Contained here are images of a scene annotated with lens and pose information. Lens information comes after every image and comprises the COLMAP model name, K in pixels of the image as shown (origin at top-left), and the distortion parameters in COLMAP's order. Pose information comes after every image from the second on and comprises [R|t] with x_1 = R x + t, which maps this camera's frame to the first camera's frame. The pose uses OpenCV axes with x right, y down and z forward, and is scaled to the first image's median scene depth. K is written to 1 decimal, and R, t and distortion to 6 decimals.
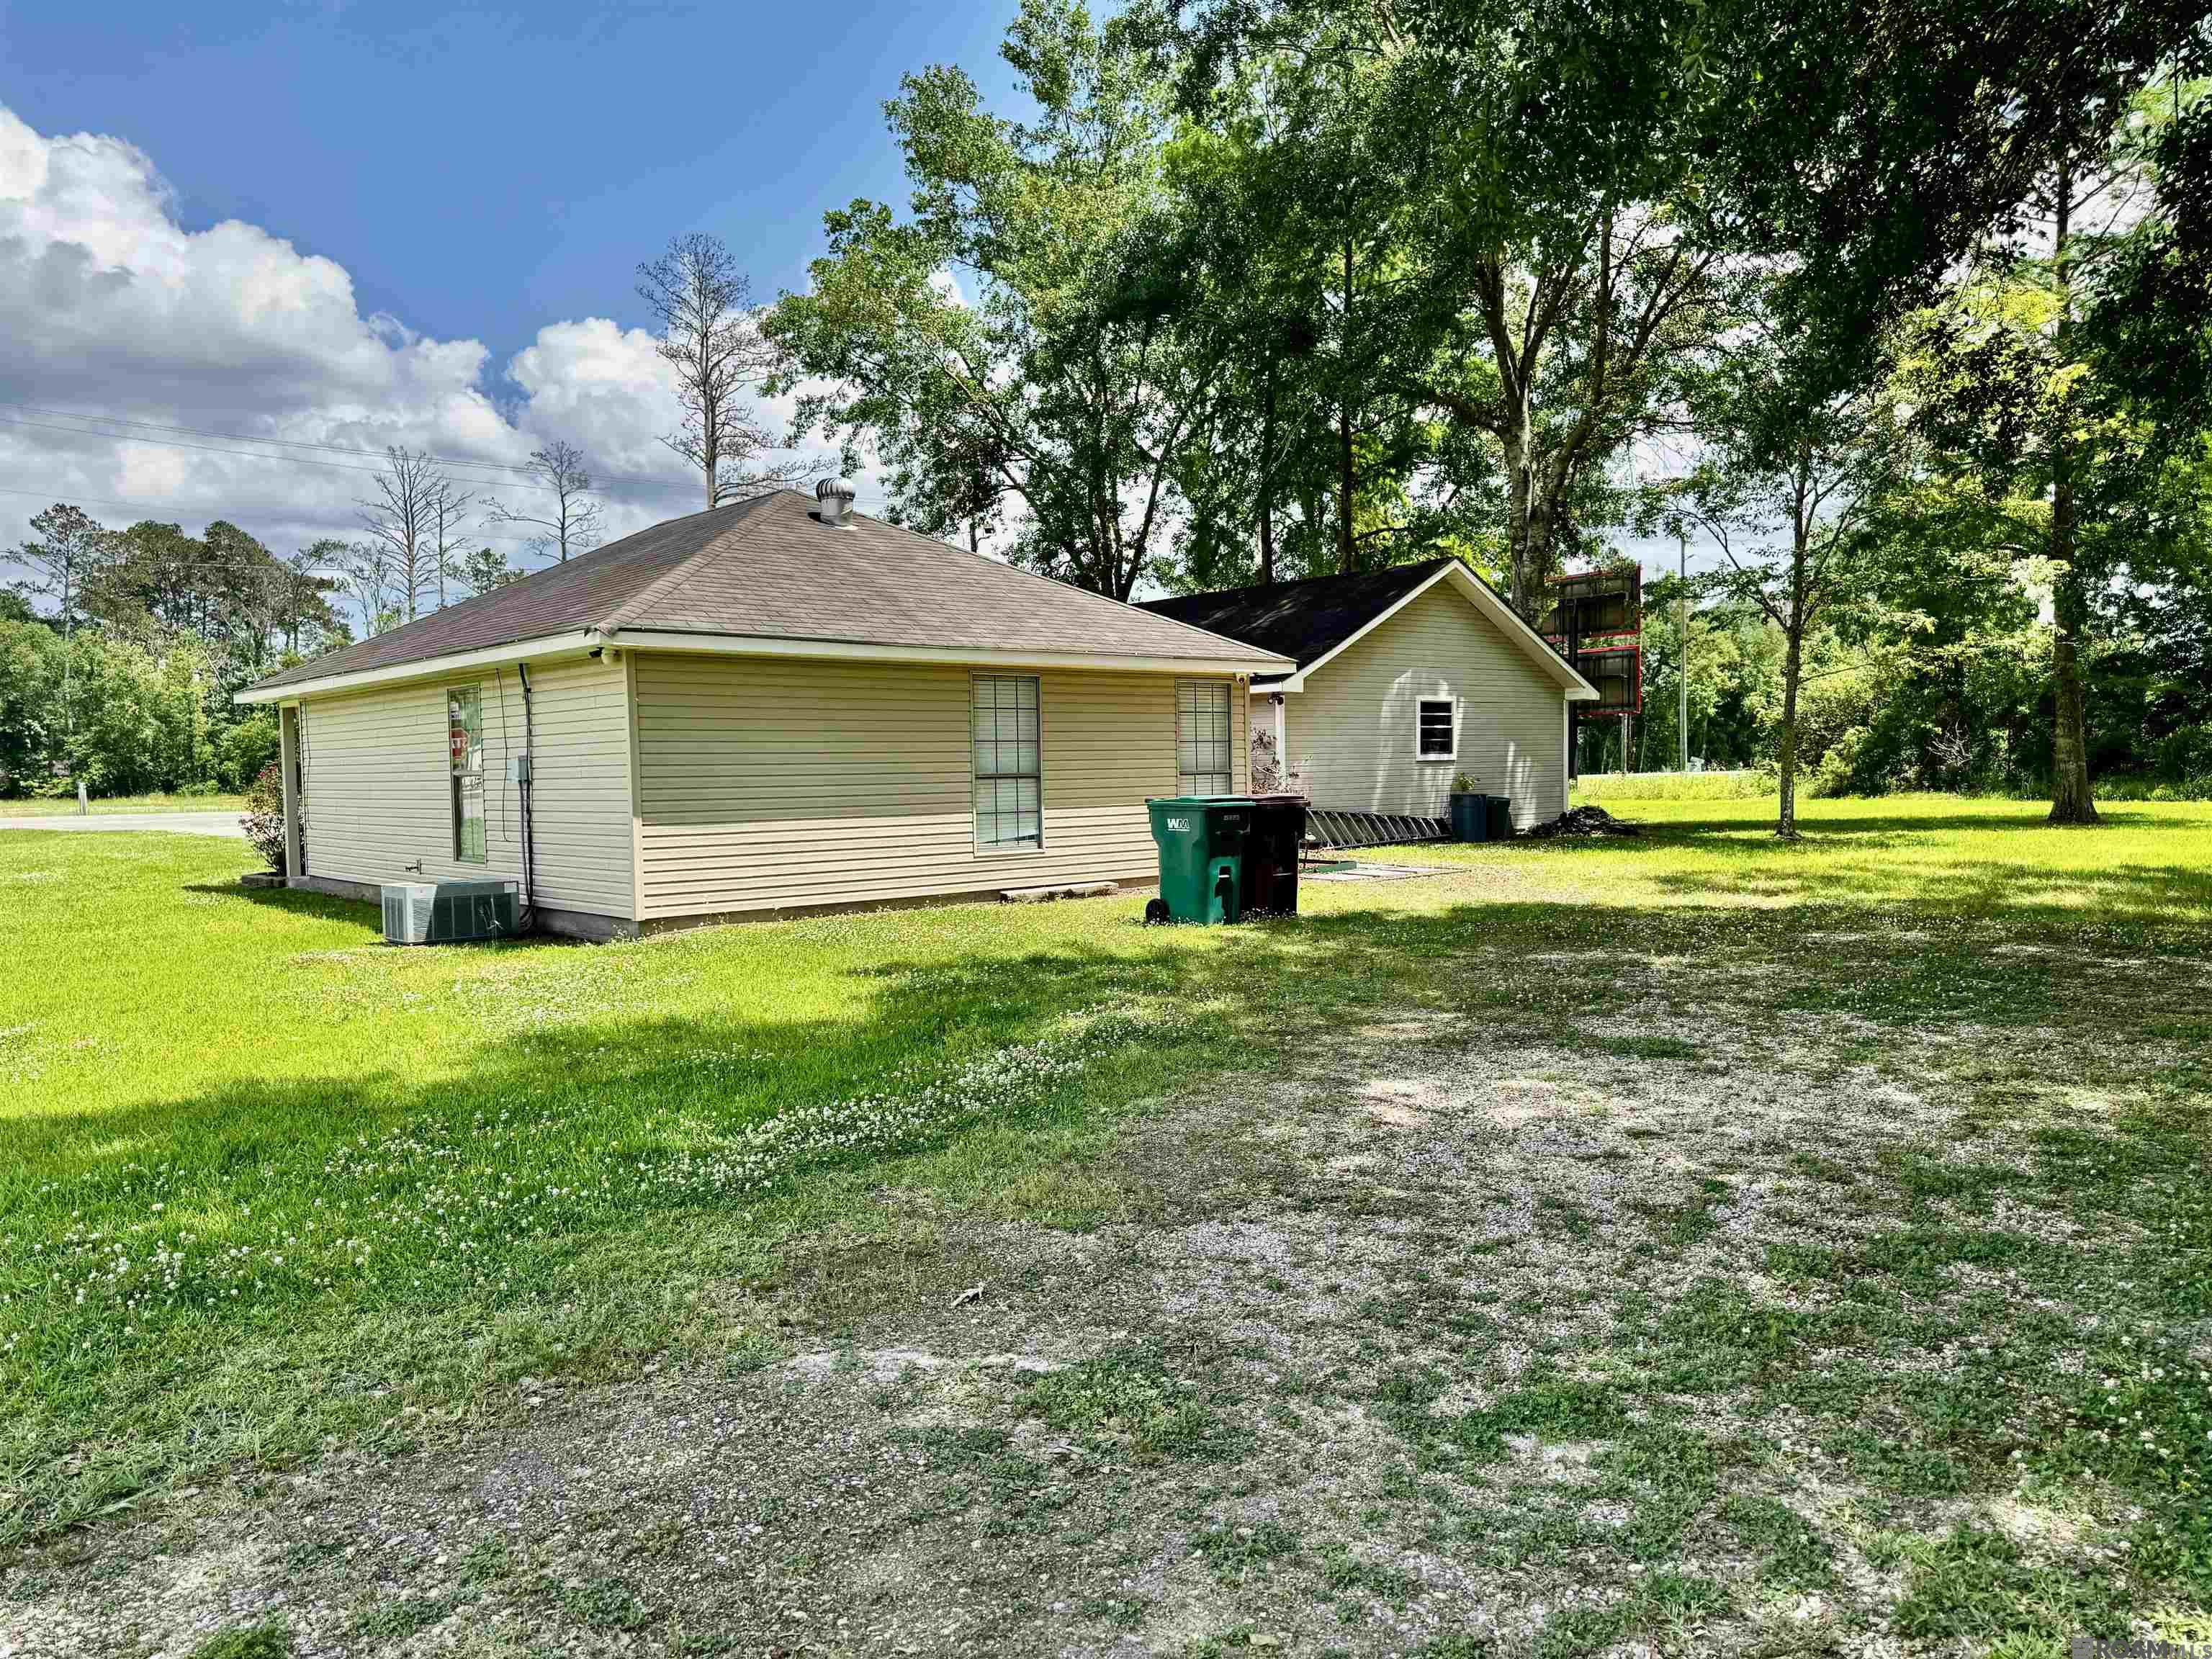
lens RADIAL K [[1581.1, 0, 1106.0], [0, 1581.1, 829.5], [0, 0, 1]] dist [-0.003551, -0.002054]
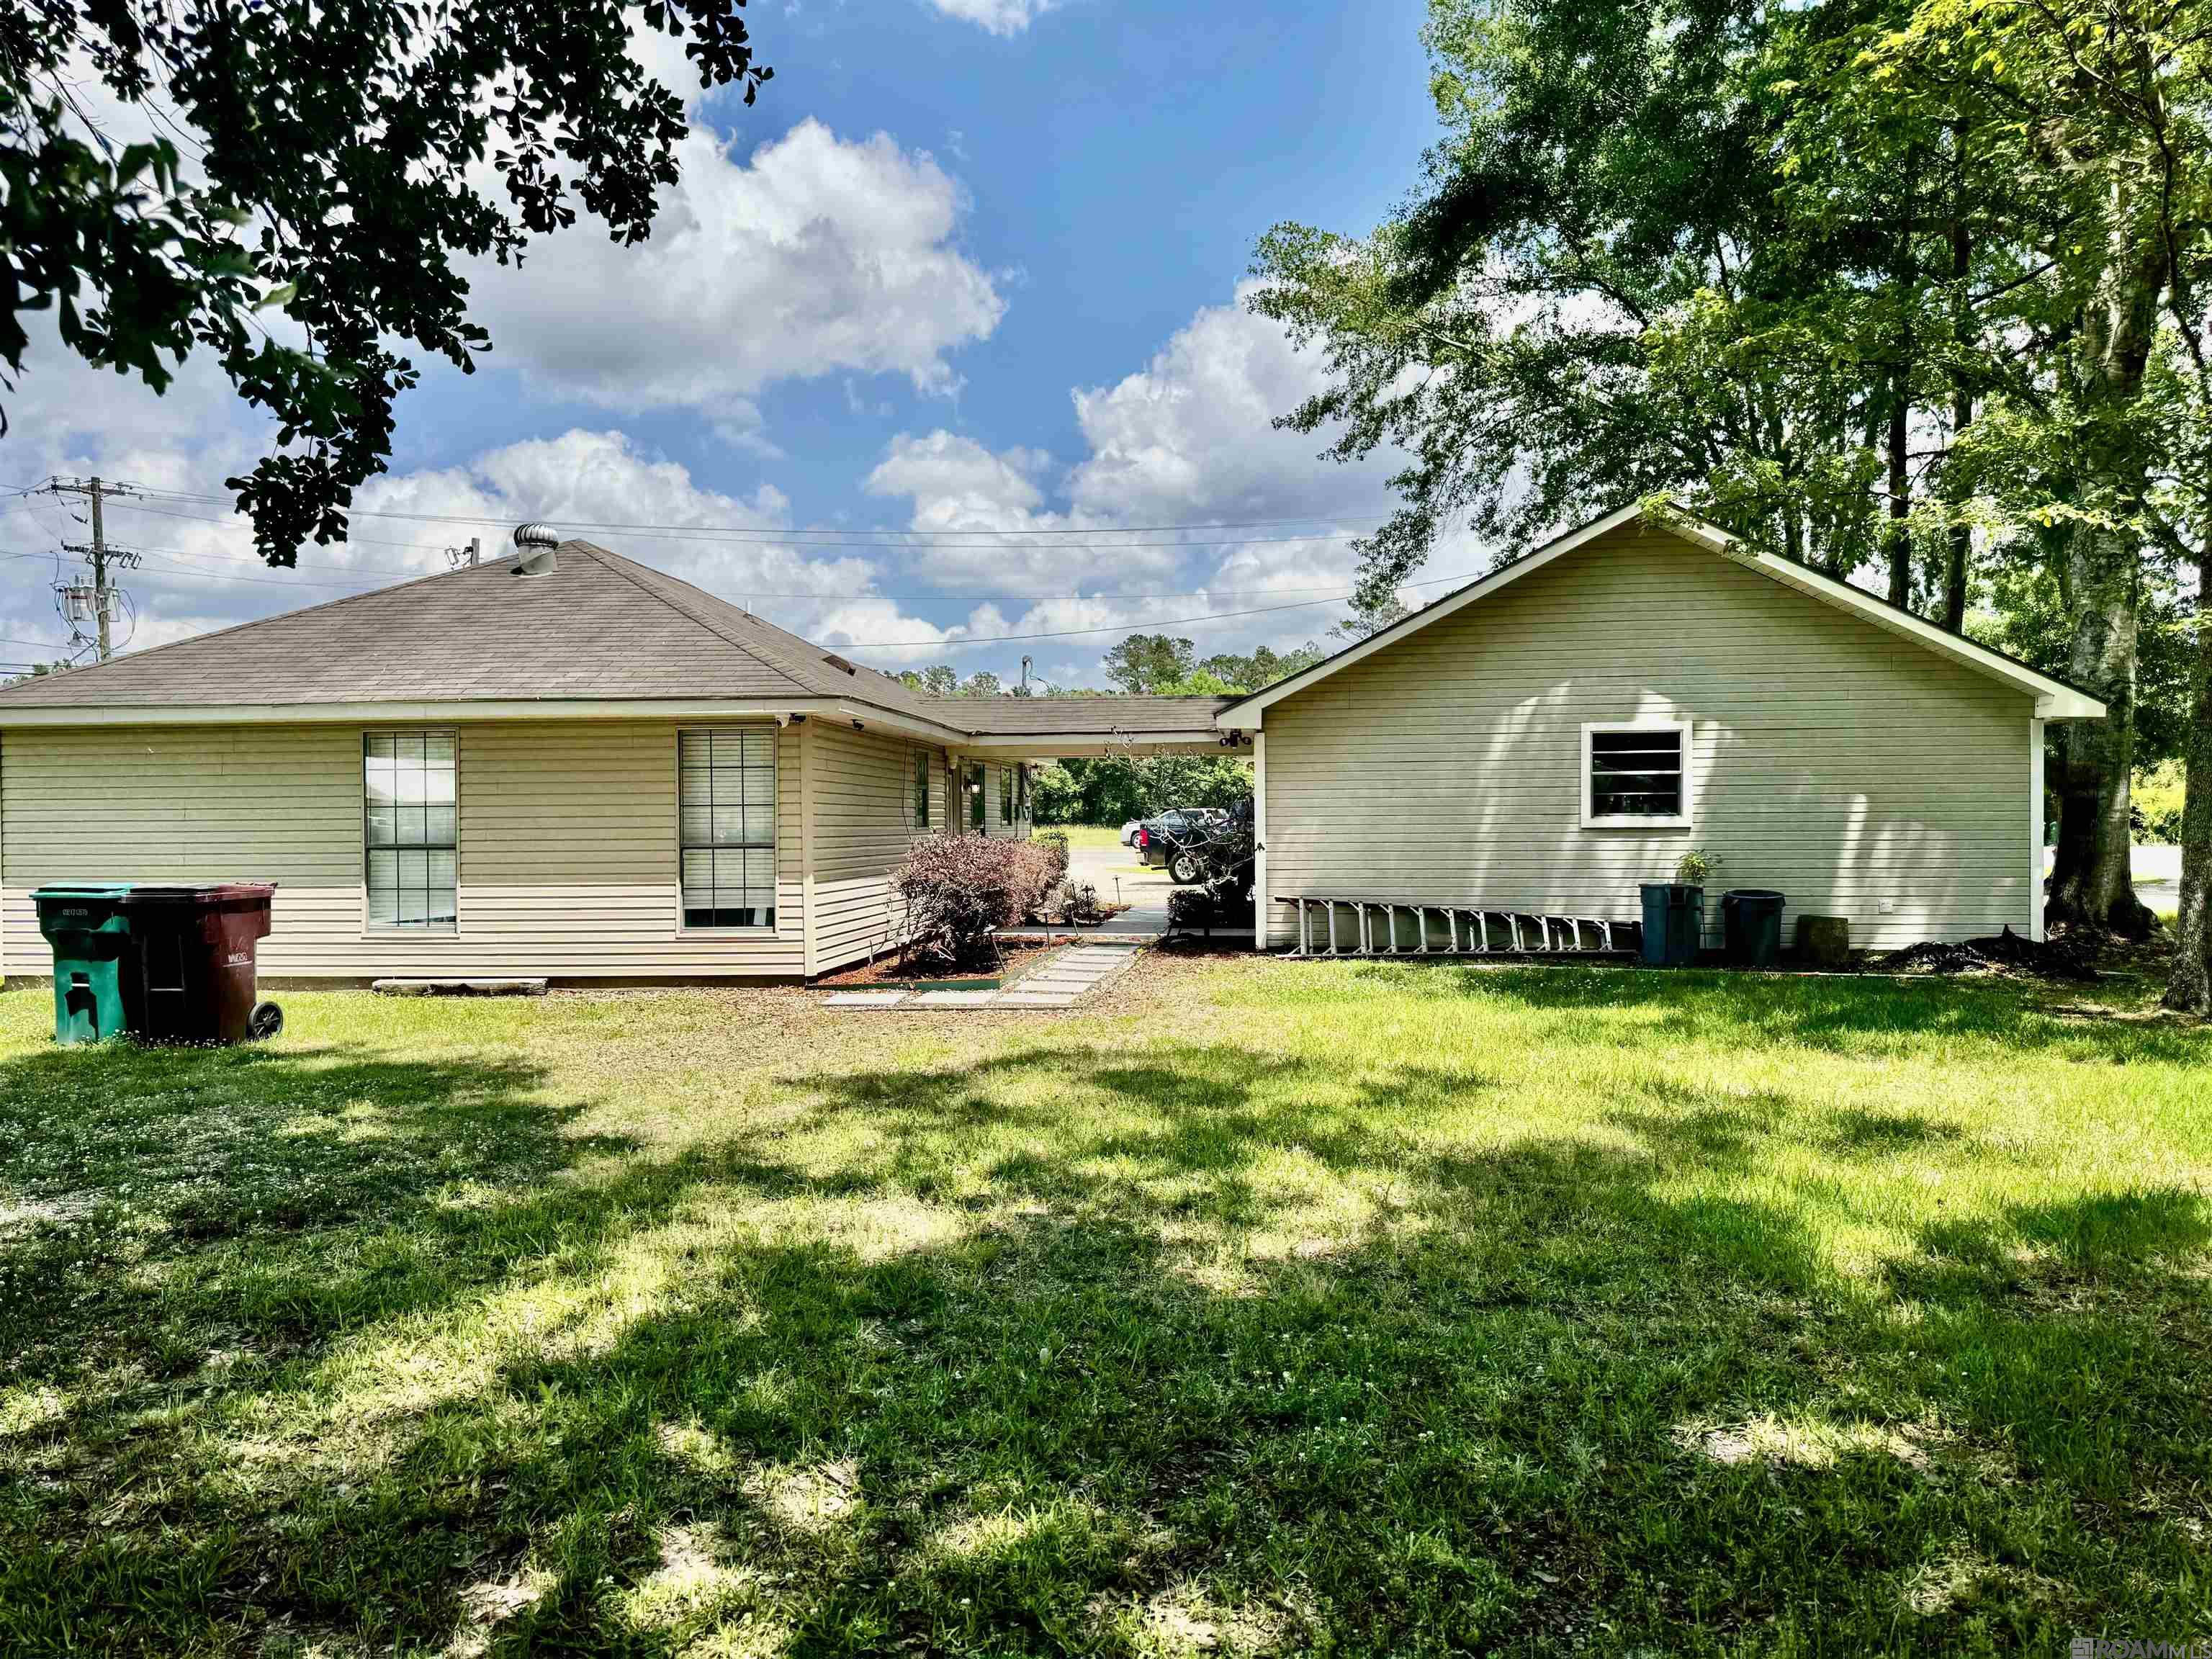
lens RADIAL K [[1581.1, 0, 1106.0], [0, 1581.1, 829.5], [0, 0, 1]] dist [-0.003551, -0.002054]
pose [[0.682469, 0.016396, -0.730731, 0.514708], [-0.033649, 0.999393, -0.009003, -0.029902], [0.730140, 0.030732, 0.682607, 0.423873]]
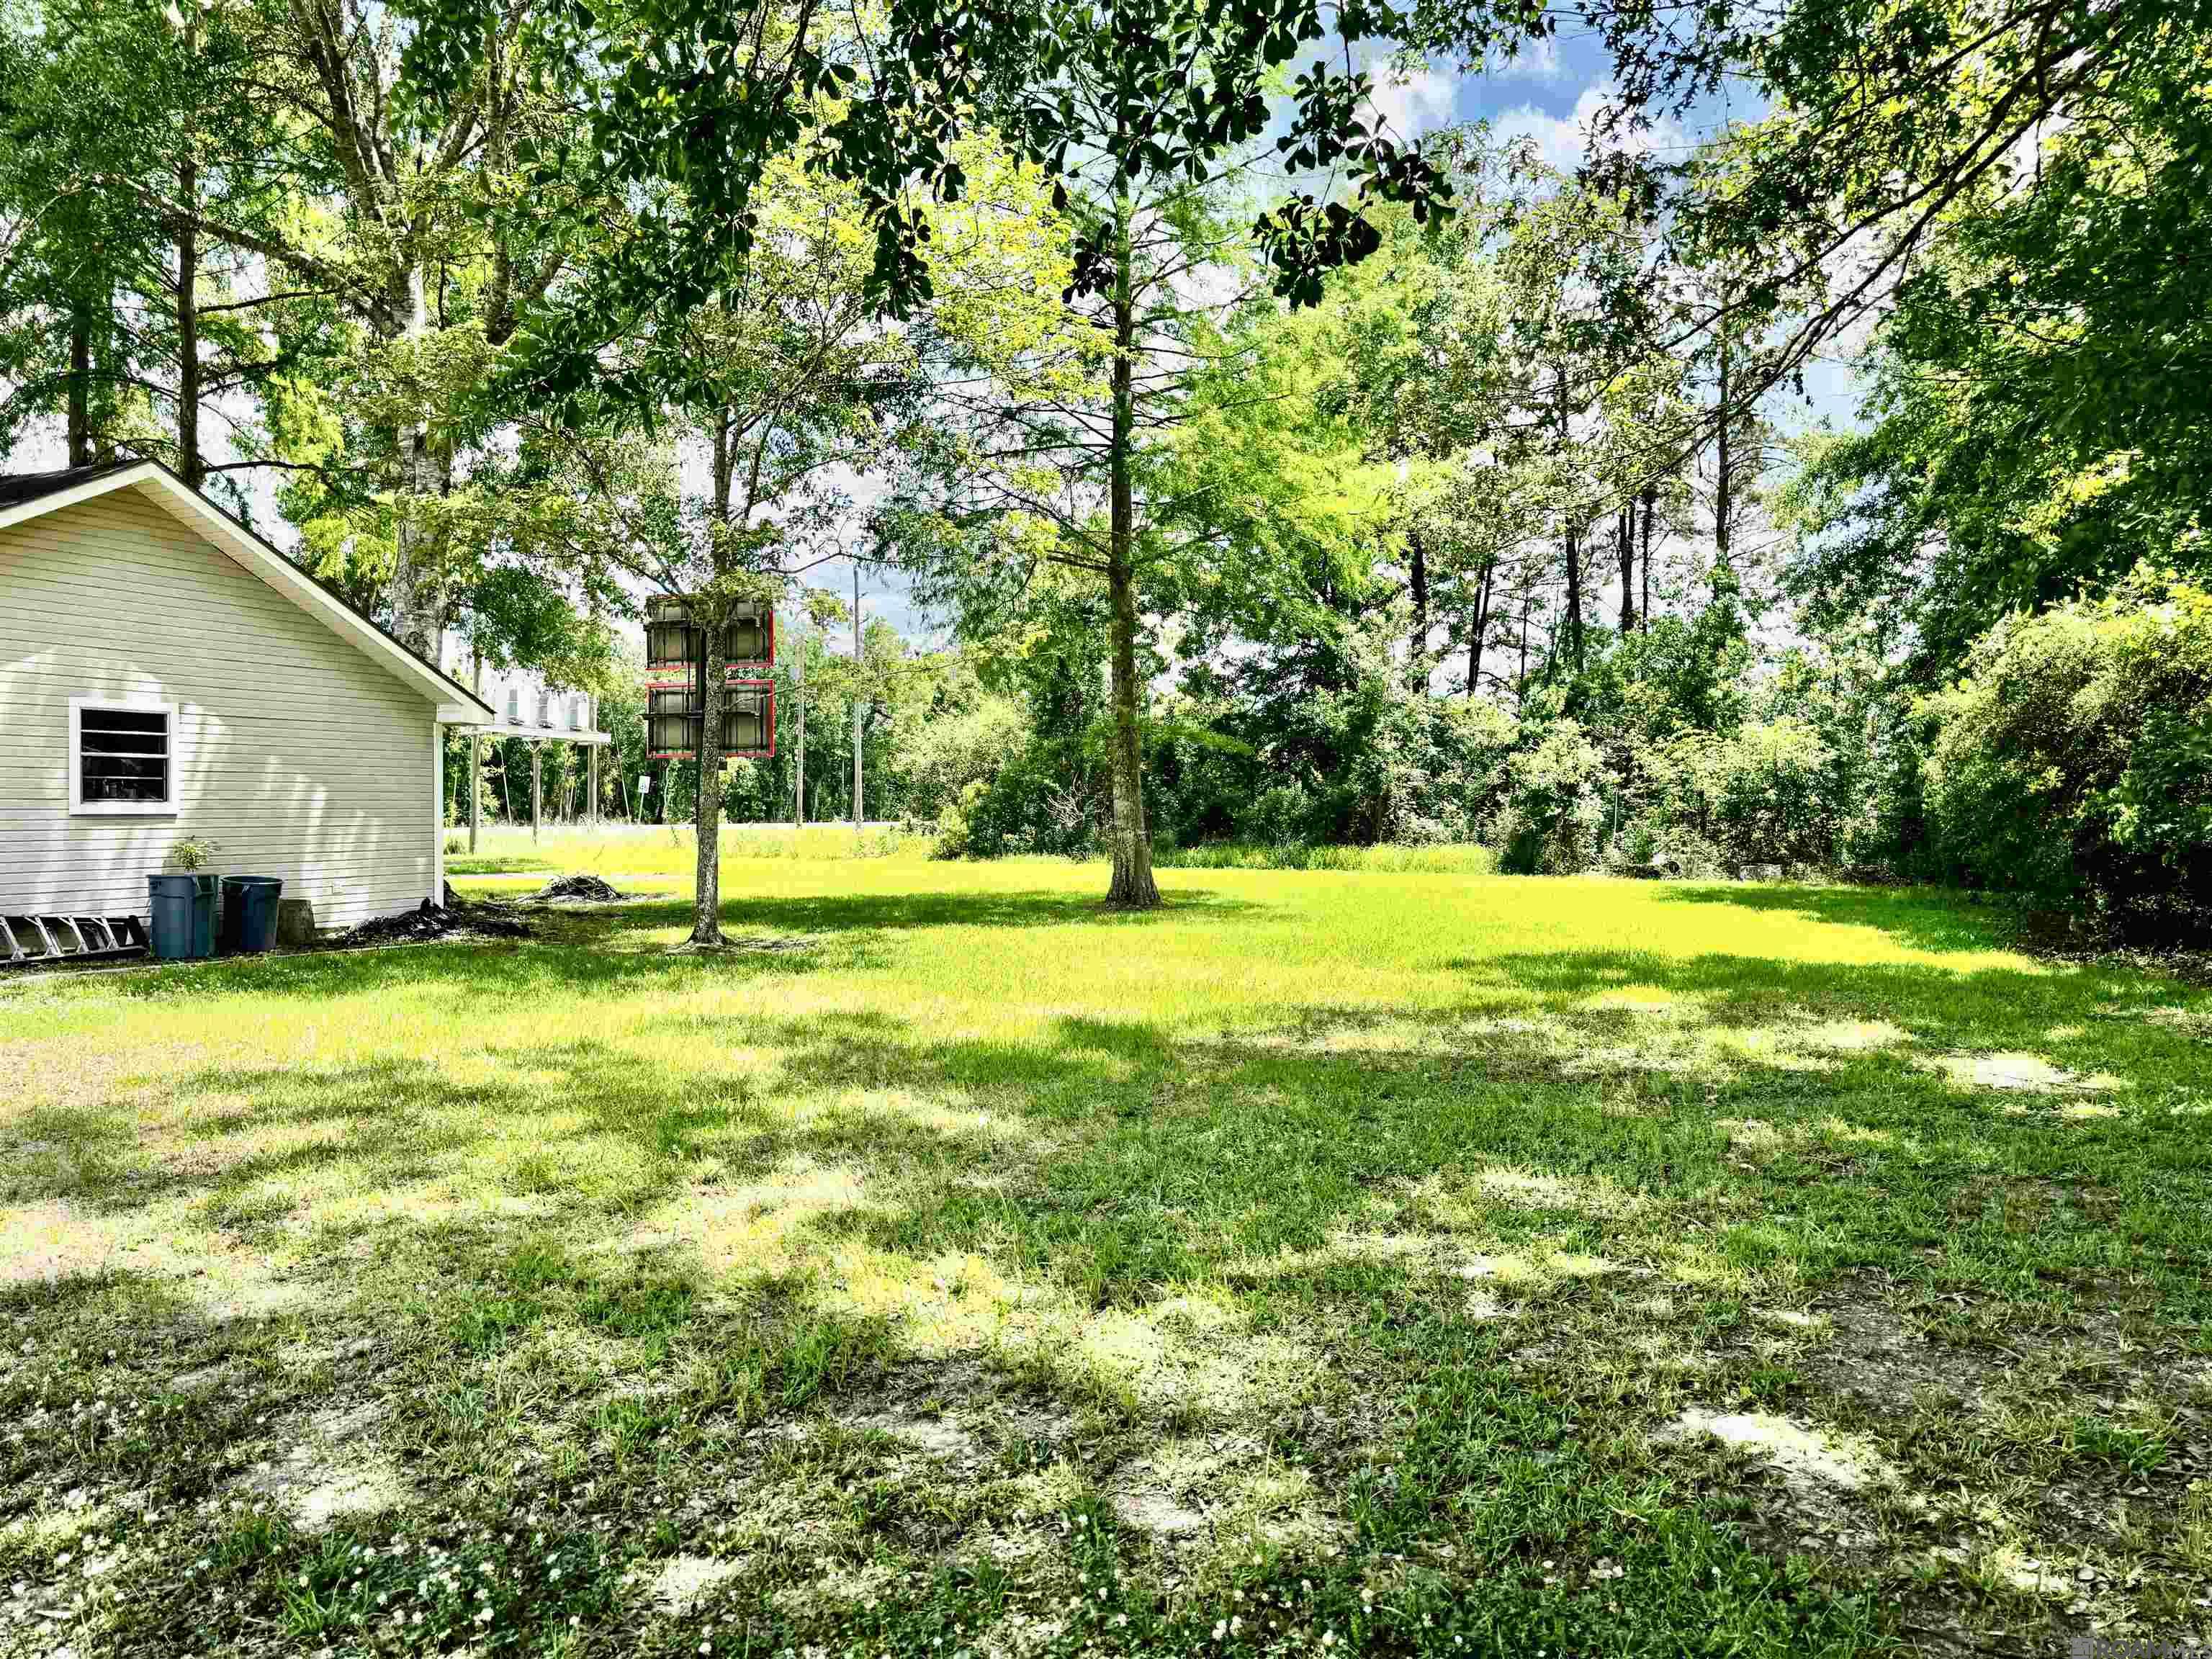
lens RADIAL K [[1581.1, 0, 1106.0], [0, 1581.1, 829.5], [0, 0, 1]] dist [-0.003551, -0.002054]
pose [[0.892004, 0.012872, 0.451844, 0.265577], [0.000784, 0.999549, -0.030023, -0.020435], [-0.452026, 0.027135, 0.891592, 0.329710]]
